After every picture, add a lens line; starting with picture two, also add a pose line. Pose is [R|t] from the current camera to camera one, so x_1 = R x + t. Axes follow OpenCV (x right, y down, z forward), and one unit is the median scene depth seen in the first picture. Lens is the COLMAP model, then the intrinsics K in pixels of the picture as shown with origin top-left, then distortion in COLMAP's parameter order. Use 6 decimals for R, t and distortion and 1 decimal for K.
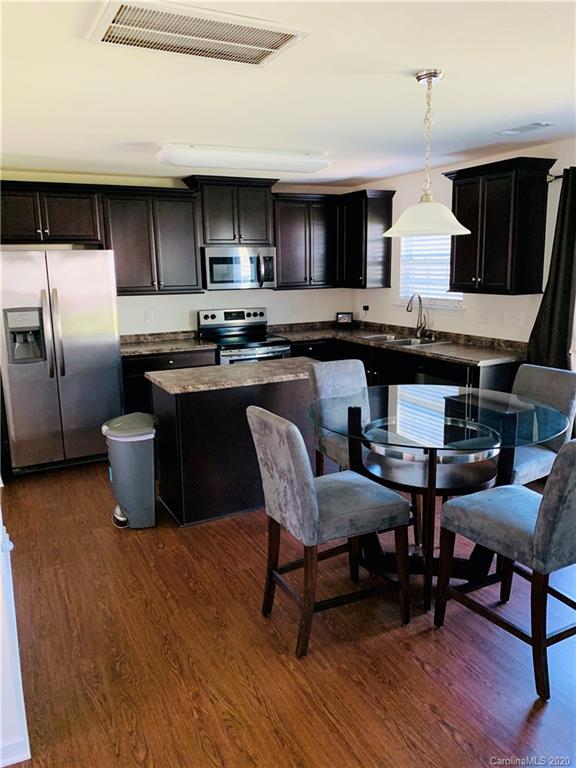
lens RADIAL K [[580.9, 0, 288.5], [0, 580.9, 385.2], [0, 0, 1]] dist [0.009430, 0.004108]
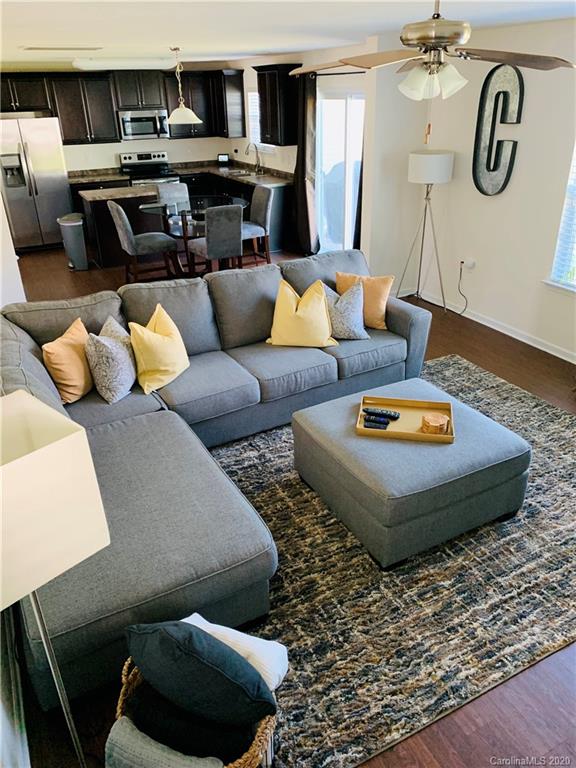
lens RADIAL K [[580.9, 0, 286.1], [0, 580.9, 382.2], [0, 0, 1]] dist [0.009430, 0.004108]
pose [[0.999964, -0.002565, -0.008059, 0.340752], [0.004568, 0.965753, 0.259424, 0.068801], [0.007117, -0.259452, 0.965730, -0.757296]]
